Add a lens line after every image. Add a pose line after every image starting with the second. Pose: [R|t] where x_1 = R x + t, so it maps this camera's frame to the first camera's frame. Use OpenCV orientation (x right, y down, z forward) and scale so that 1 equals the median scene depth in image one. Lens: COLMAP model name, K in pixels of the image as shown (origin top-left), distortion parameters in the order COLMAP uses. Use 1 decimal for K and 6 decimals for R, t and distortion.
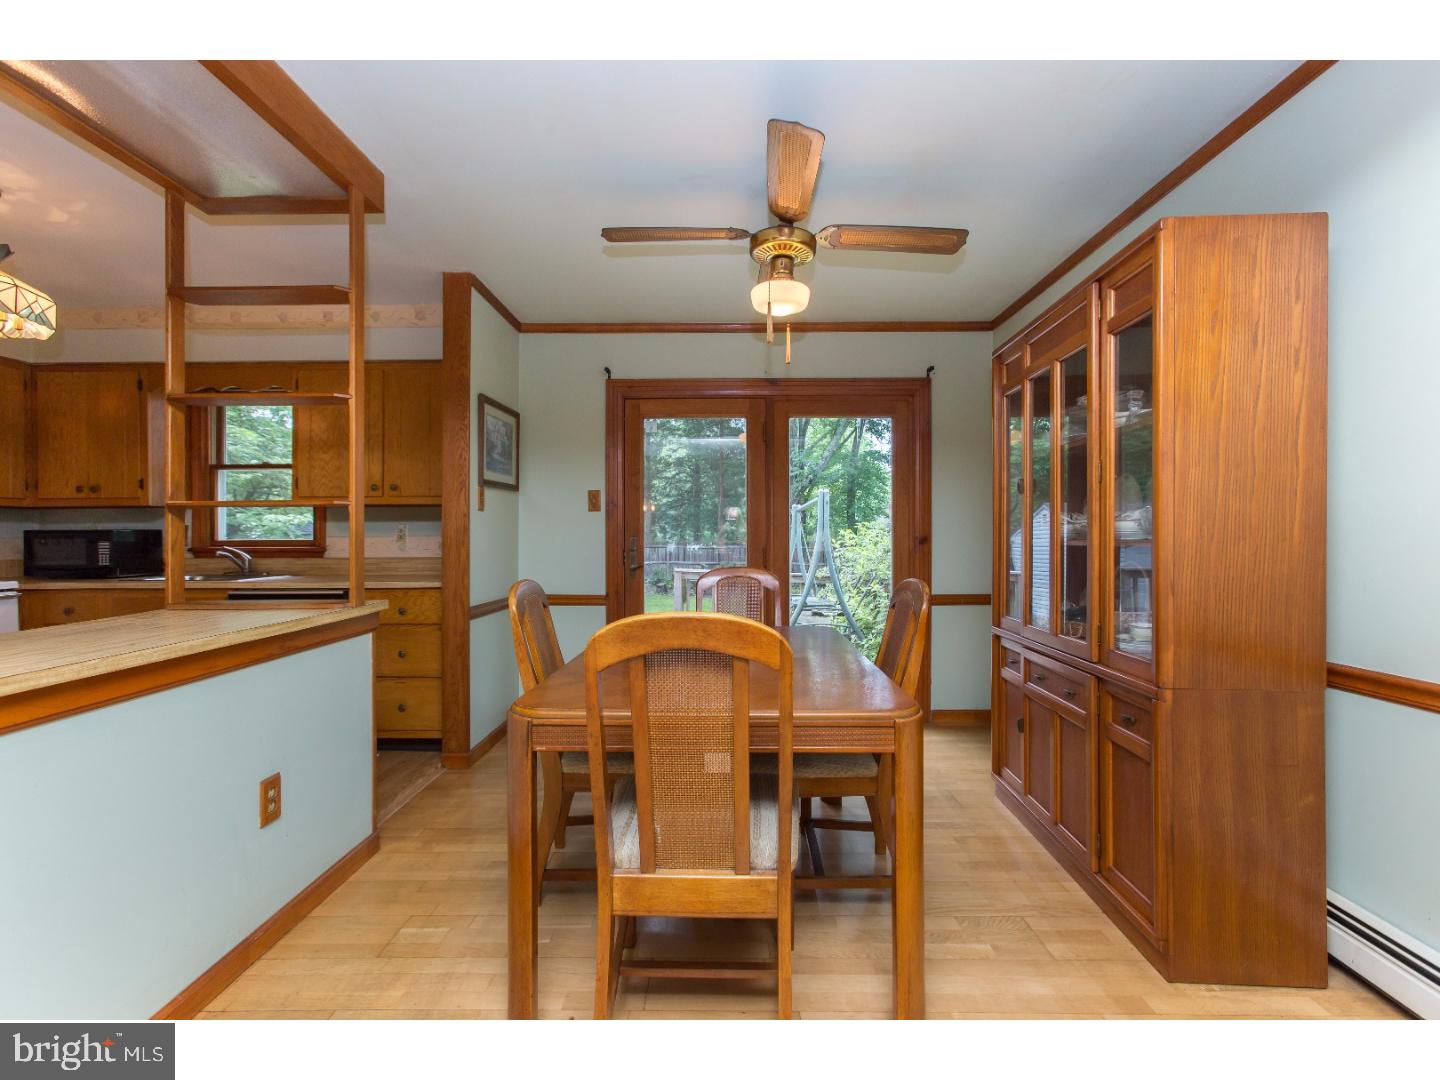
lens RADIAL K [[636.3, 0, 725.9], [0, 636.3, 538.3], [0, 0, 1]] dist [-0.012915, 0.008850]
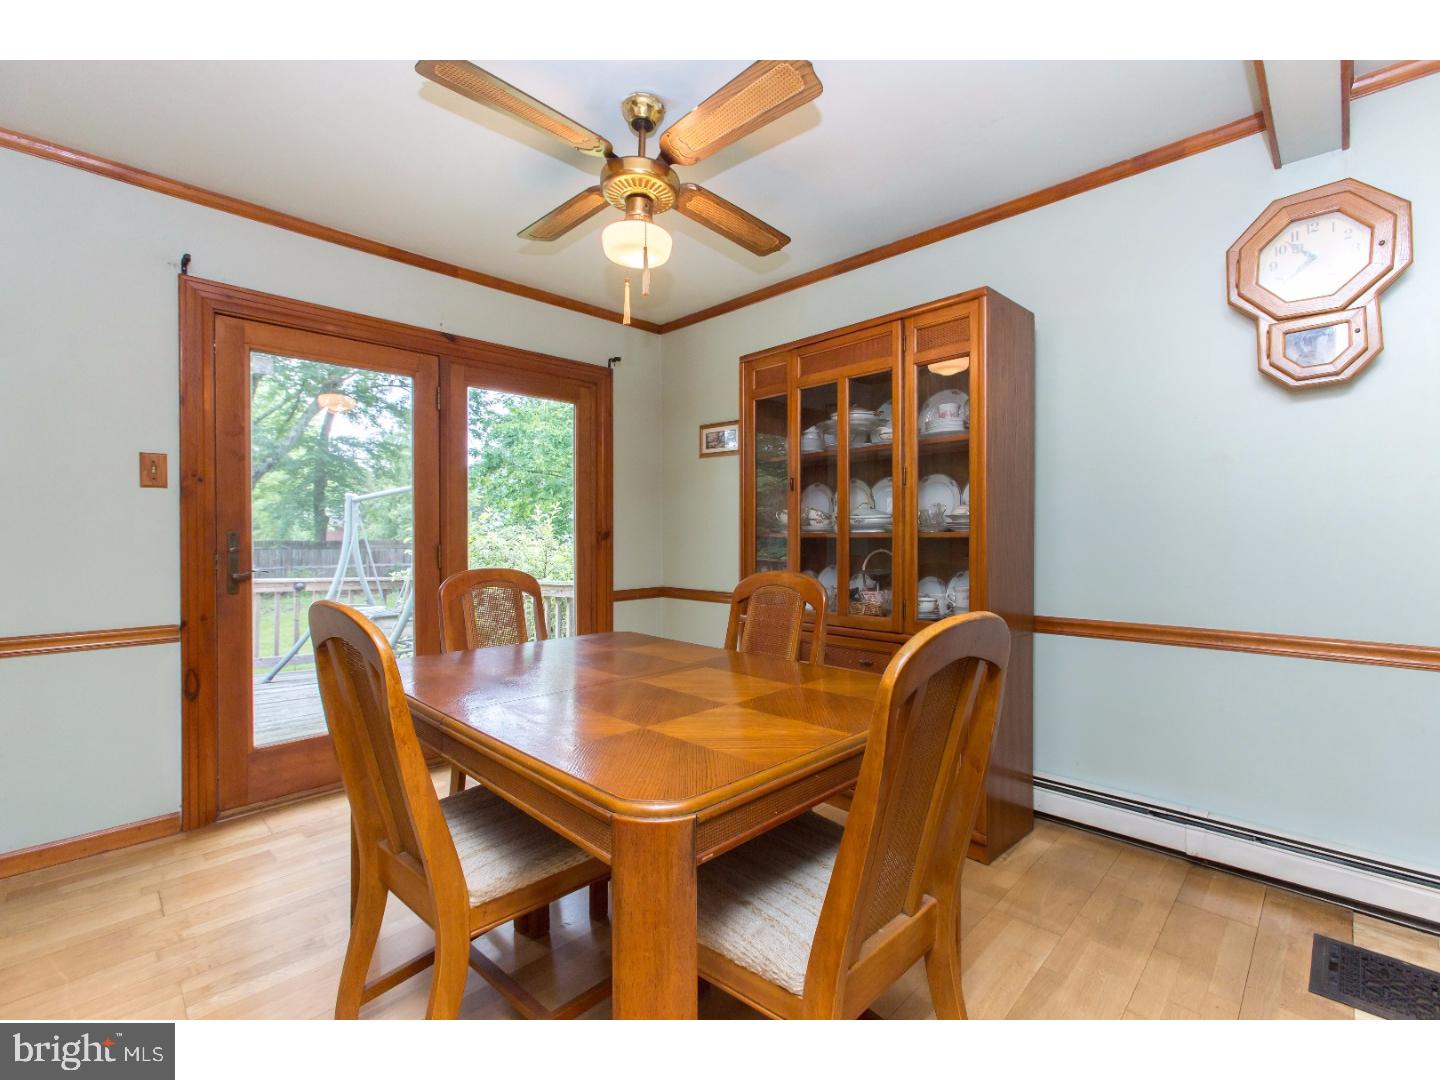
lens RADIAL K [[638.2, 0, 697.3], [0, 638.2, 533.5], [0, 0, 1]] dist [-0.004329, -0.000227]
pose [[0.711385, 0.001160, 0.702802, -0.269651], [0.001212, 0.999995, -0.002878, 0.003793], [-0.702802, 0.002899, 0.711380, 0.204582]]
